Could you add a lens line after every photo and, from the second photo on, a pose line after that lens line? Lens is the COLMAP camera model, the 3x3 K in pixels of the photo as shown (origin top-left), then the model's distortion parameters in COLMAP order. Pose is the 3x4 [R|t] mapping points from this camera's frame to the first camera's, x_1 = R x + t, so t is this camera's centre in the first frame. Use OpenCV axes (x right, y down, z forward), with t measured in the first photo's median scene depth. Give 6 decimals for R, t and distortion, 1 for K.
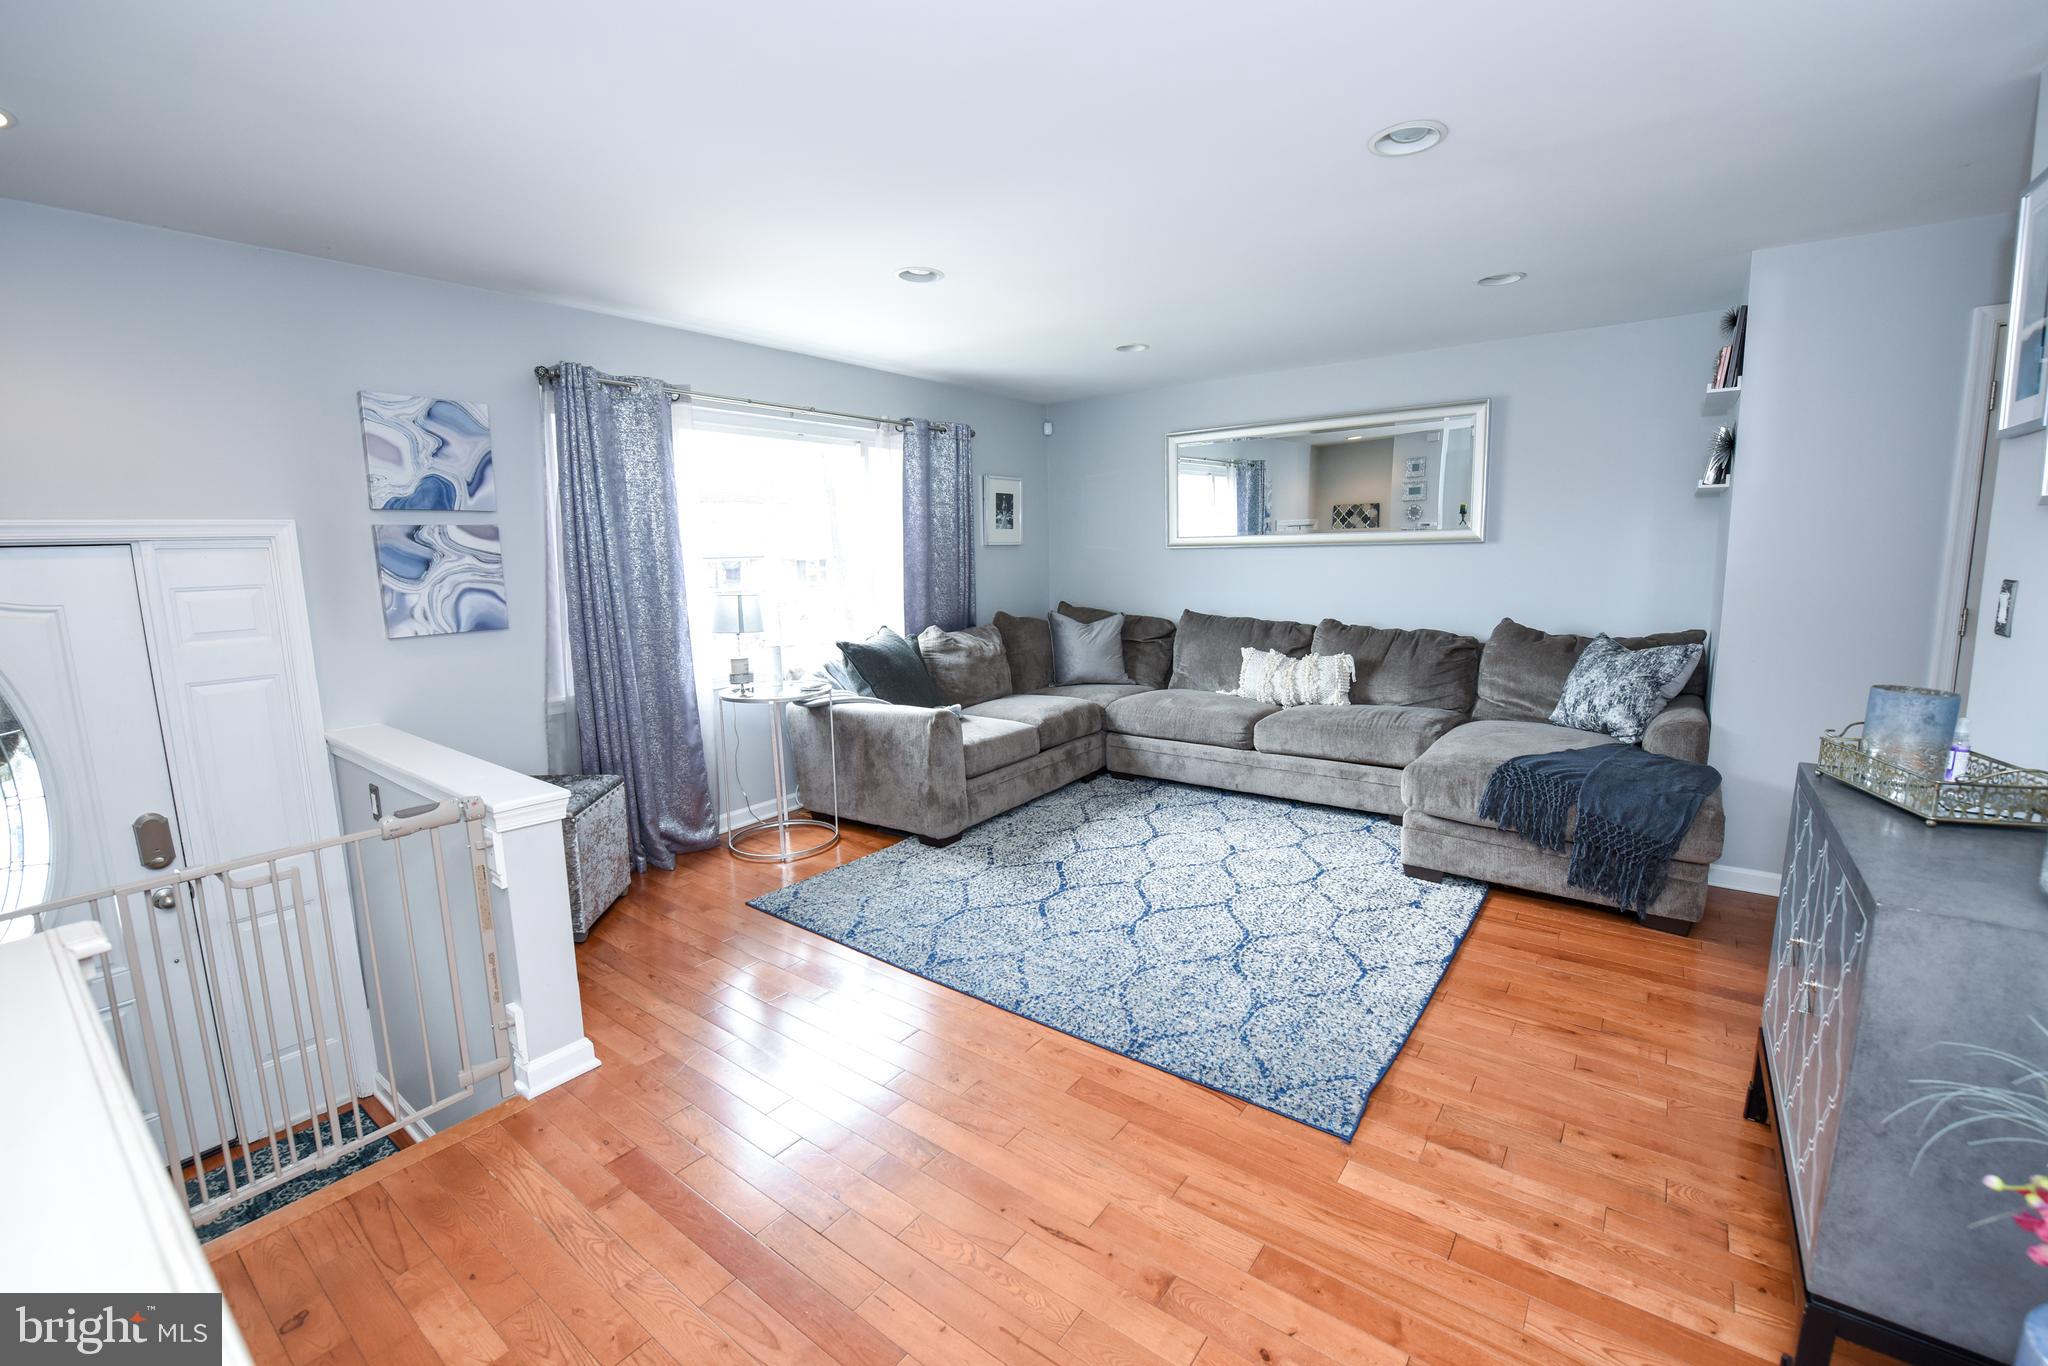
lens RADIAL K [[857.5, 0, 1013.9], [0, 857.5, 665.9], [0, 0, 1]] dist [-0.017414, -0.002217]
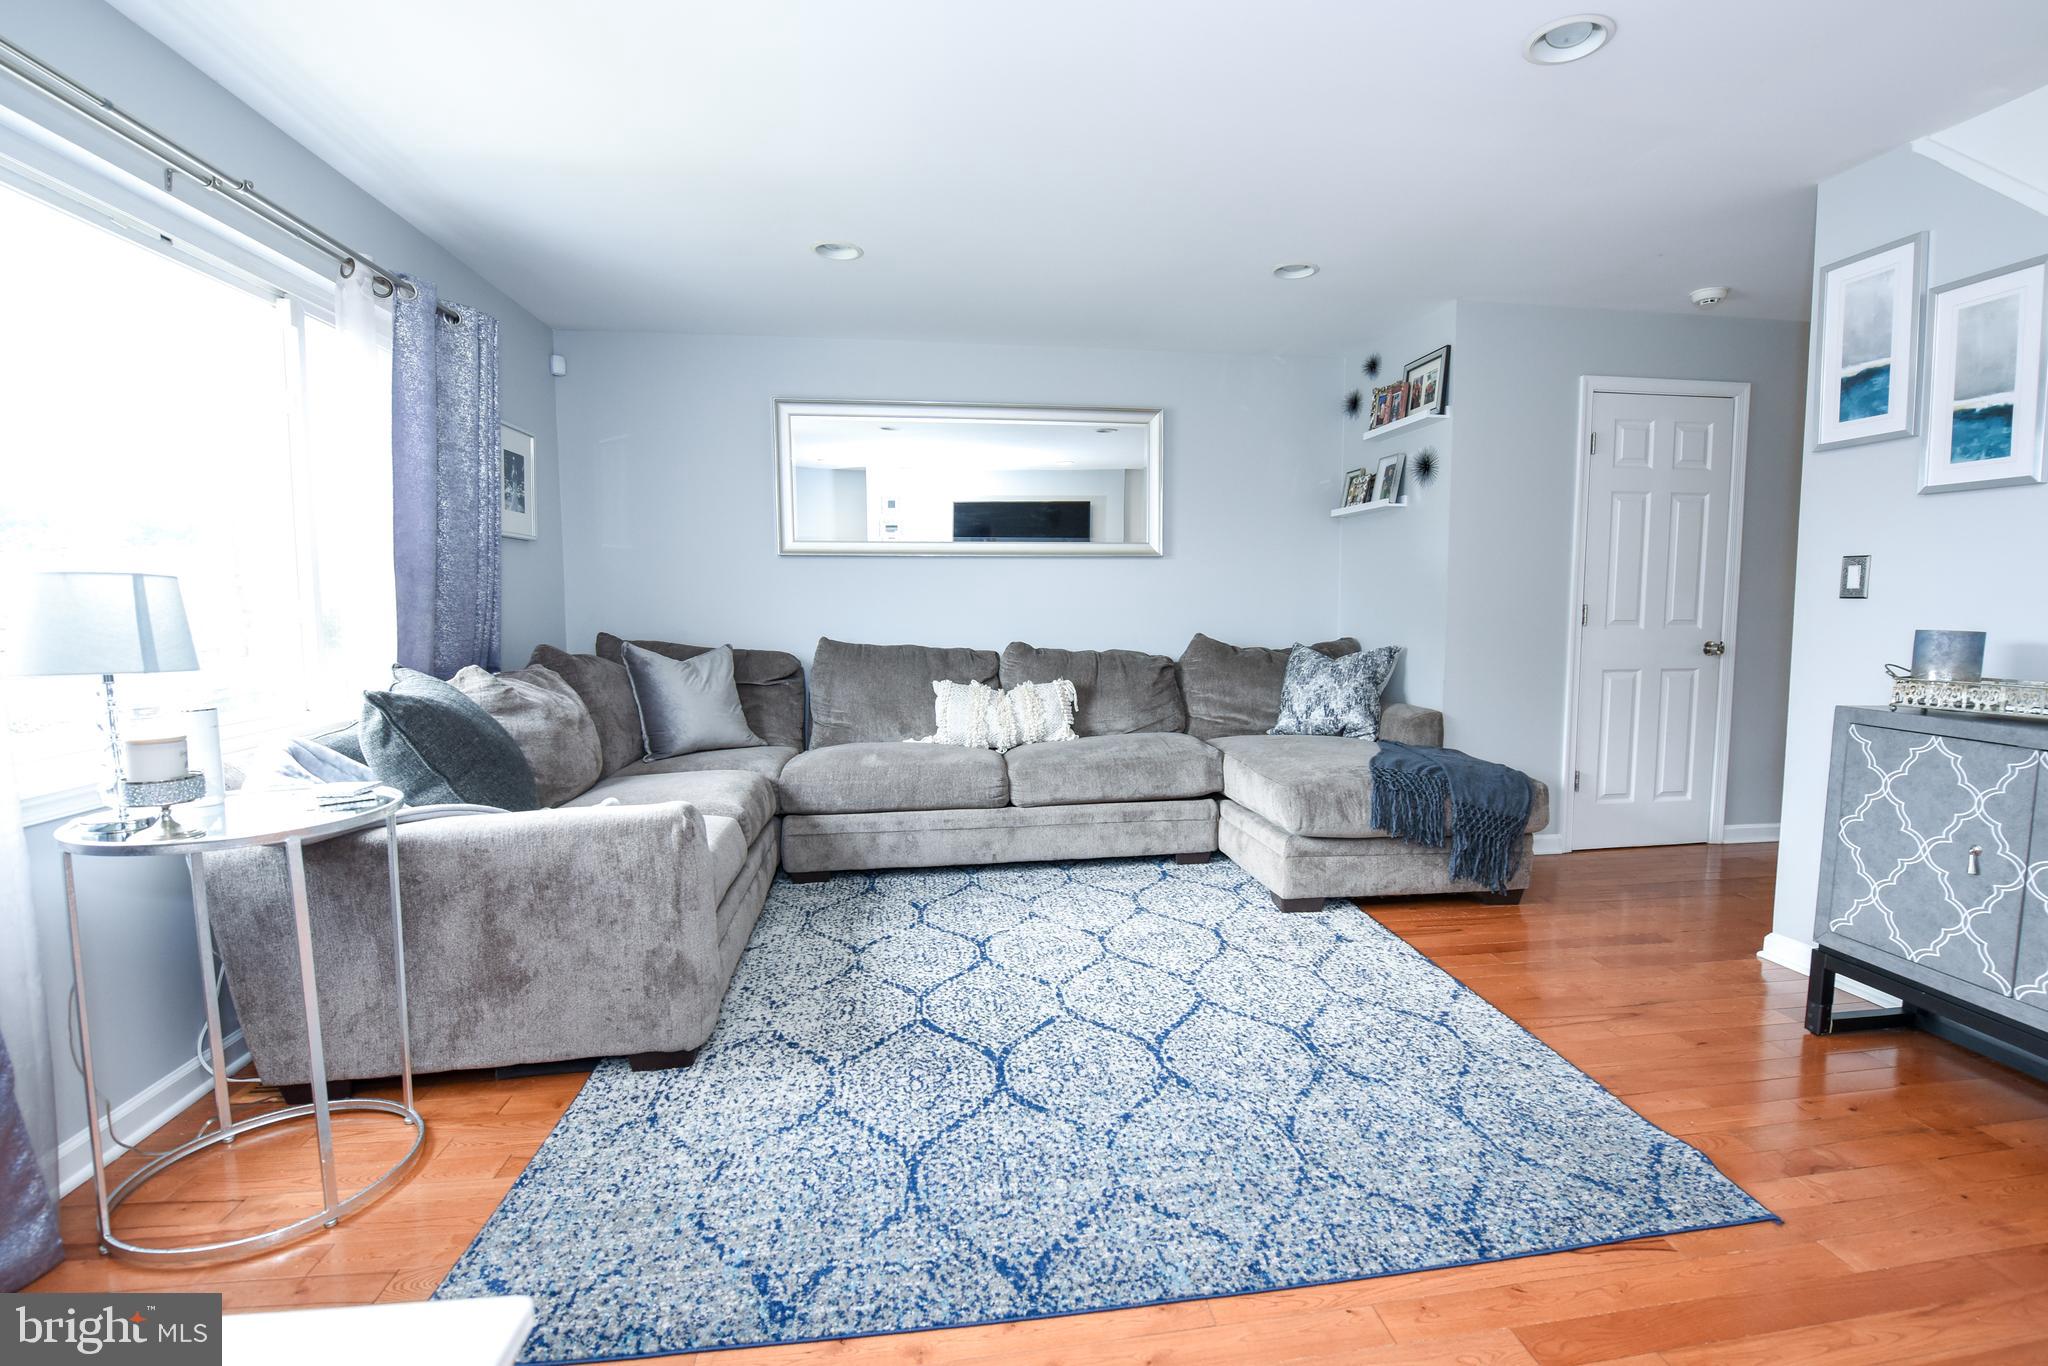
lens RADIAL K [[932.0, 0, 1066.3], [0, 932.0, 675.7], [0, 0, 1]] dist [-0.015972, -0.003846]
pose [[0.687466, -0.039082, 0.725164, -0.351405], [0.085368, 0.995977, -0.027253, 0.009409], [-0.721182, 0.080641, 0.688036, 0.448396]]
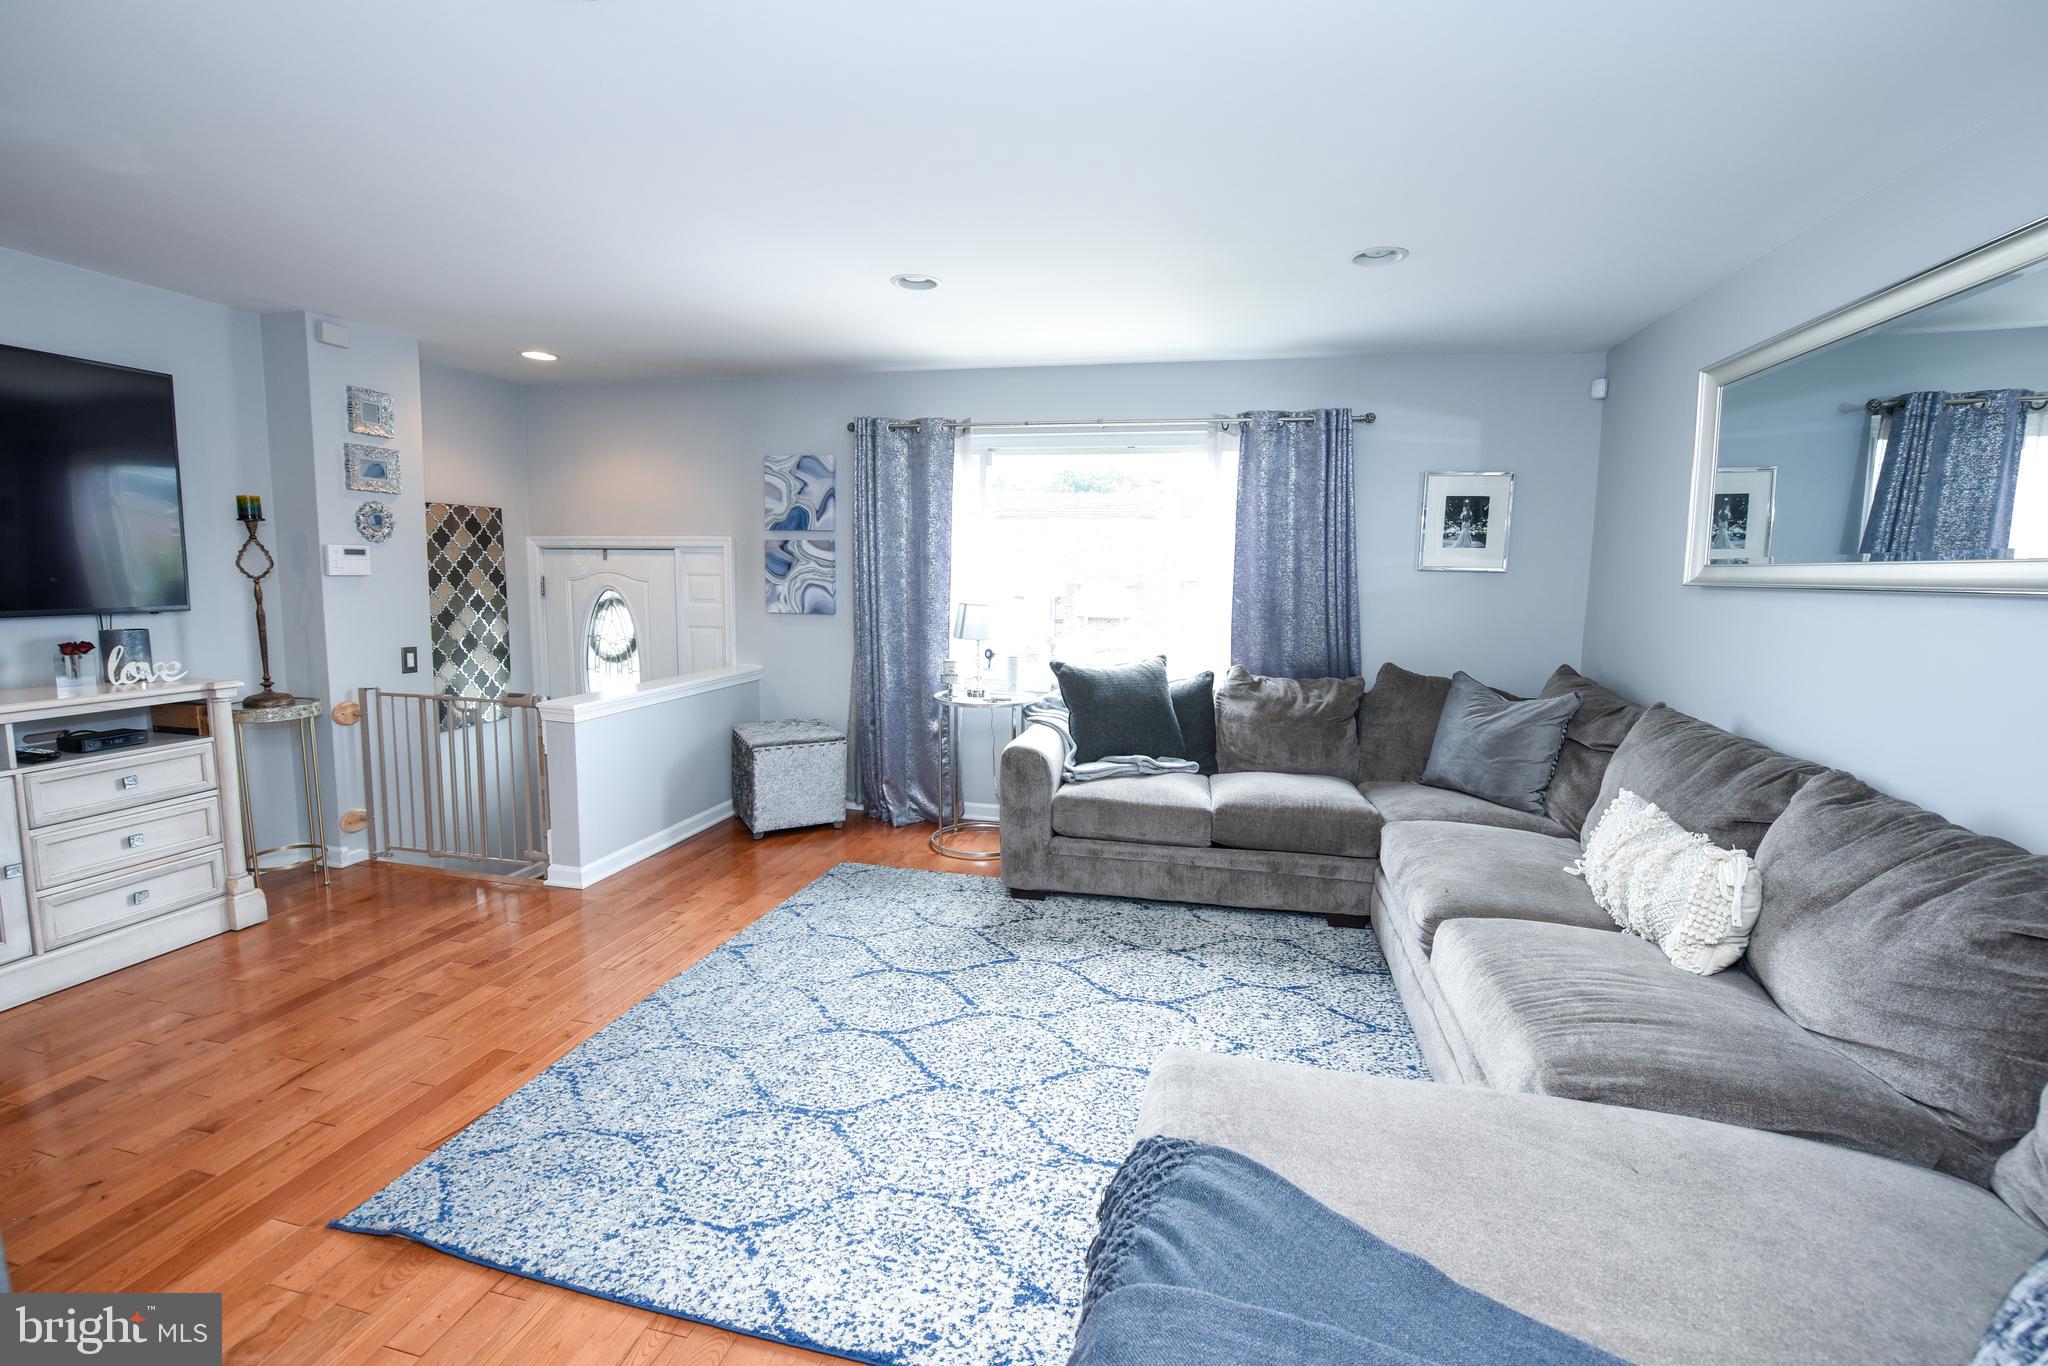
lens RADIAL K [[857.5, 0, 1022.1], [0, 857.5, 657.3], [0, 0, 1]] dist [-0.017414, -0.002217]
pose [[0.416149, 0.119059, -0.901468, 0.744159], [-0.150043, 0.986792, 0.061063, -0.098631], [0.896832, 0.109847, 0.428516, 0.635961]]
